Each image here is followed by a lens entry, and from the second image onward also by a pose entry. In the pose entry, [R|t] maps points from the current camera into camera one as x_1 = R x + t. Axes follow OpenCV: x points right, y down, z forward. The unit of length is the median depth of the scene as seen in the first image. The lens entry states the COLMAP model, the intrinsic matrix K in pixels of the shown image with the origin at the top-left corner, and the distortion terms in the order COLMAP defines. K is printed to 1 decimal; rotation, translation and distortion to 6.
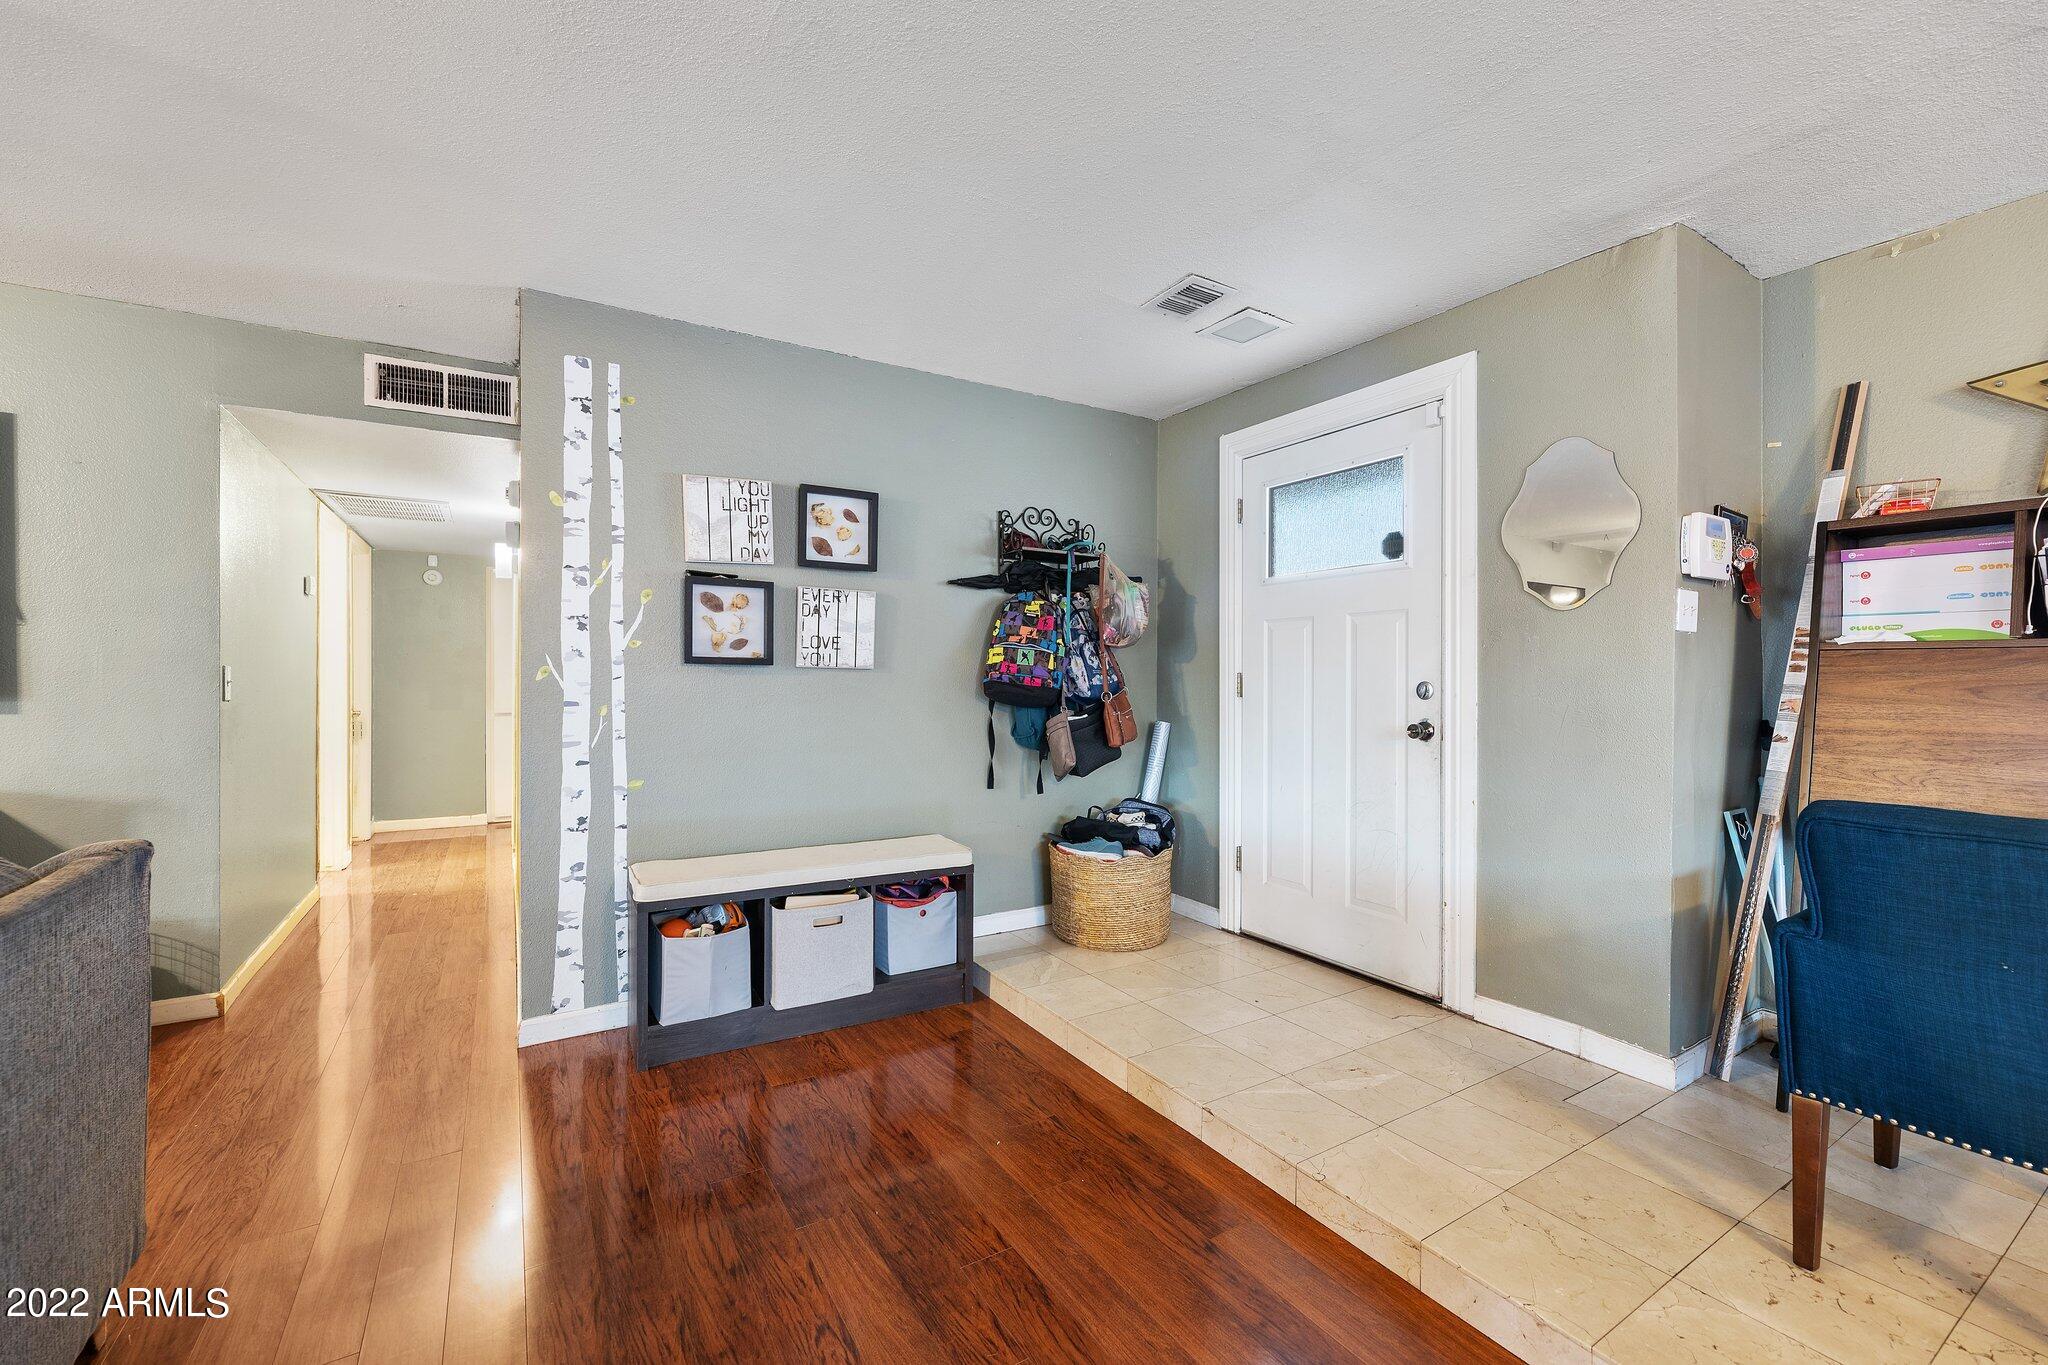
lens RADIAL K [[836.3, 0, 1026.2], [0, 836.3, 668.9], [0, 0, 1]] dist [-0.000388, 0.000107]
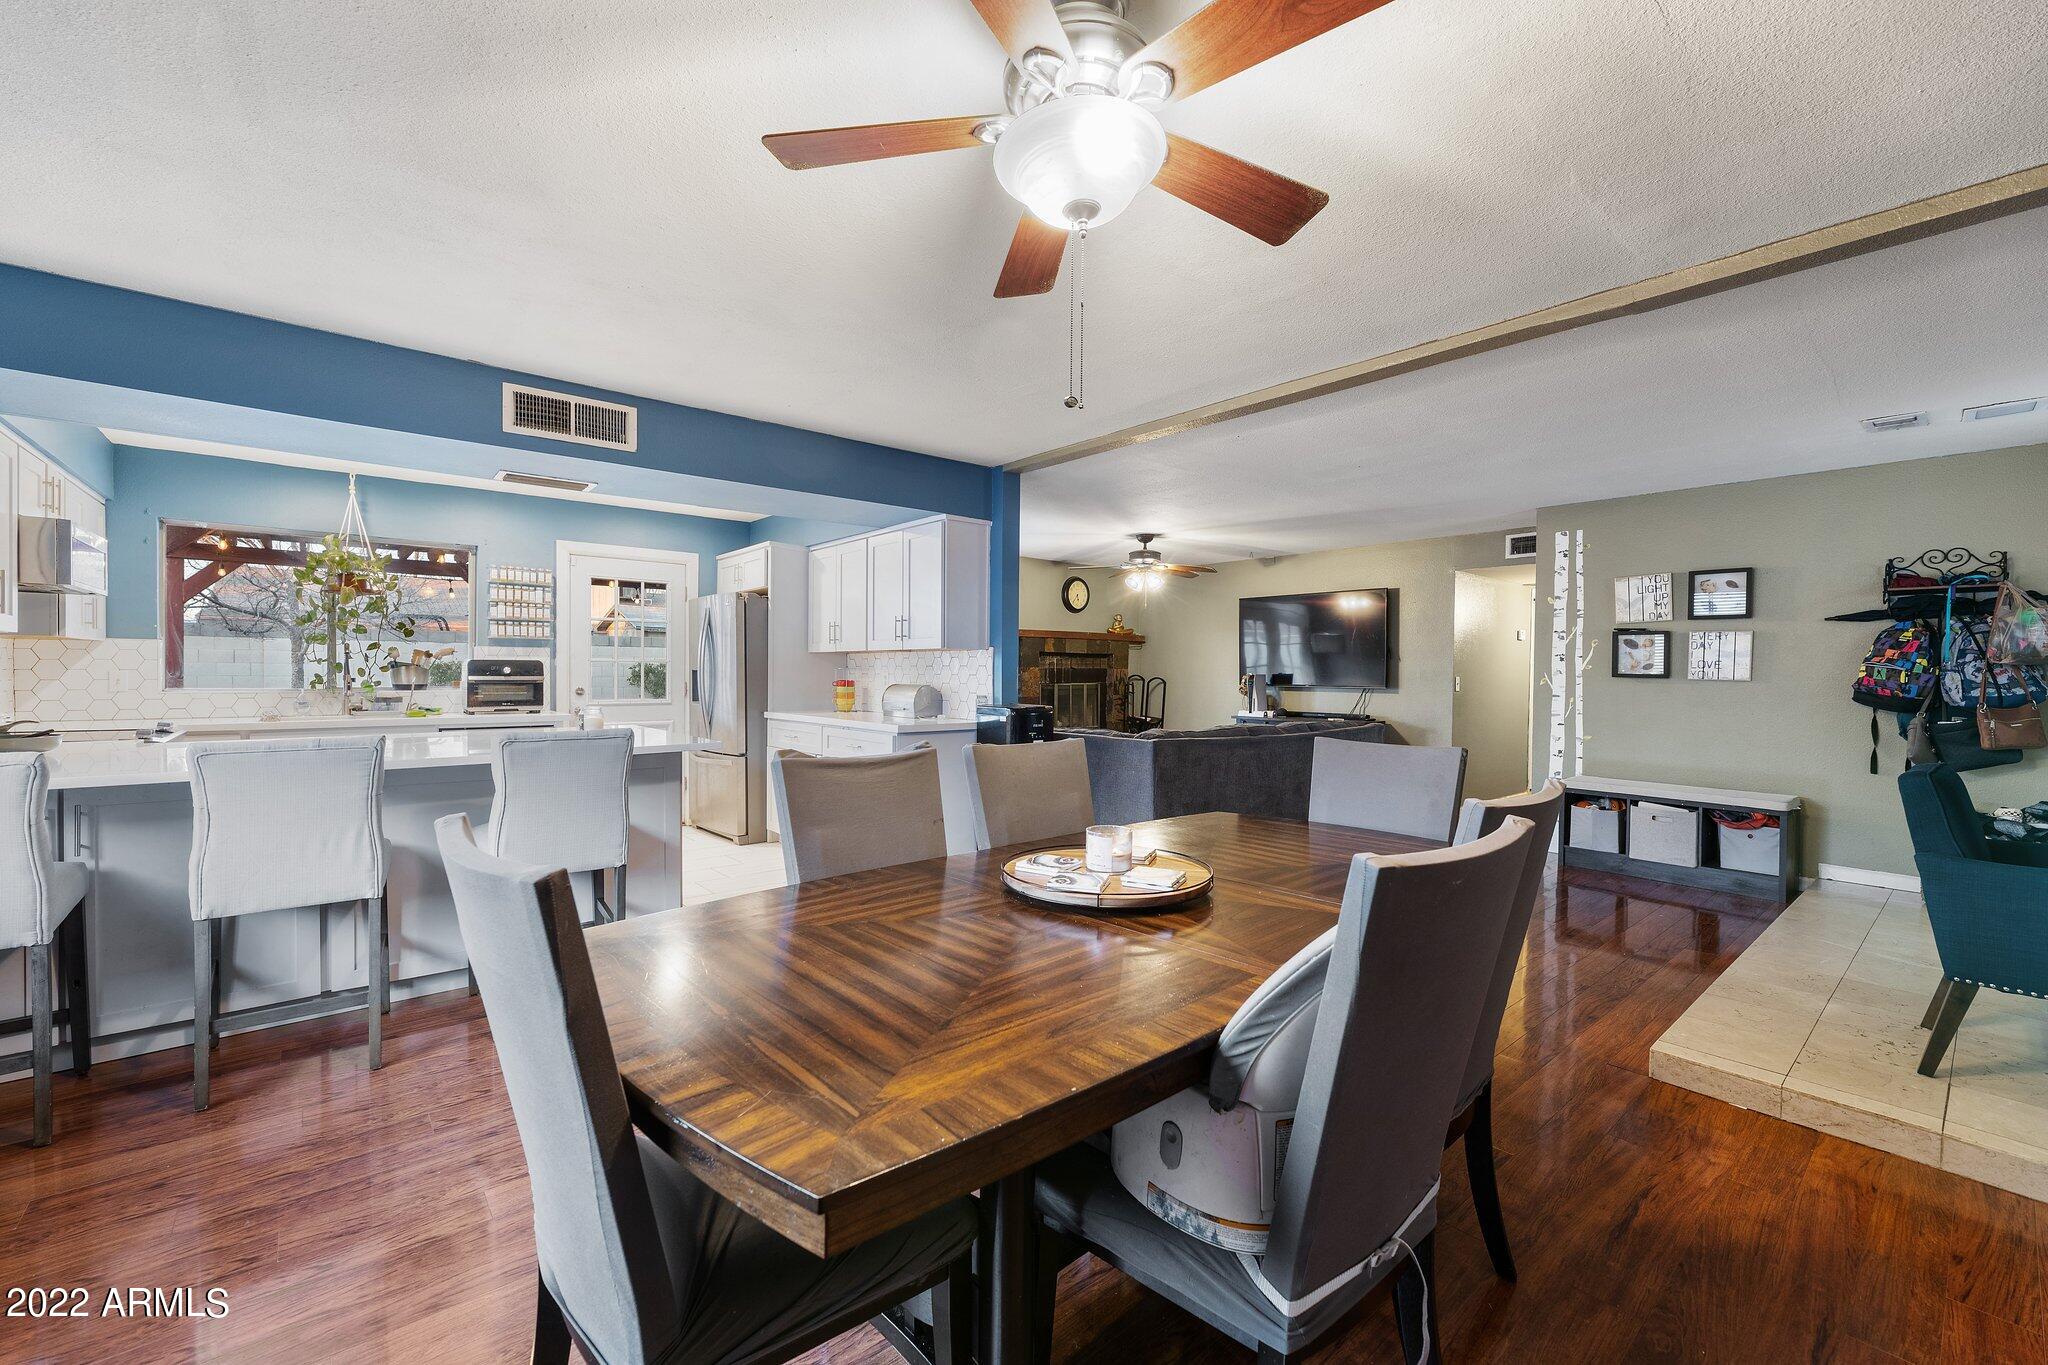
lens RADIAL K [[836.3, 0, 1008.4], [0, 836.3, 711.9], [0, 0, 1]] dist [-0.000388, 0.000107]
pose [[0.133296, 0.046779, -0.989972, 1.272760], [-0.002138, 0.998897, 0.046913, -0.013444], [0.991074, -0.004137, 0.133249, -0.613362]]
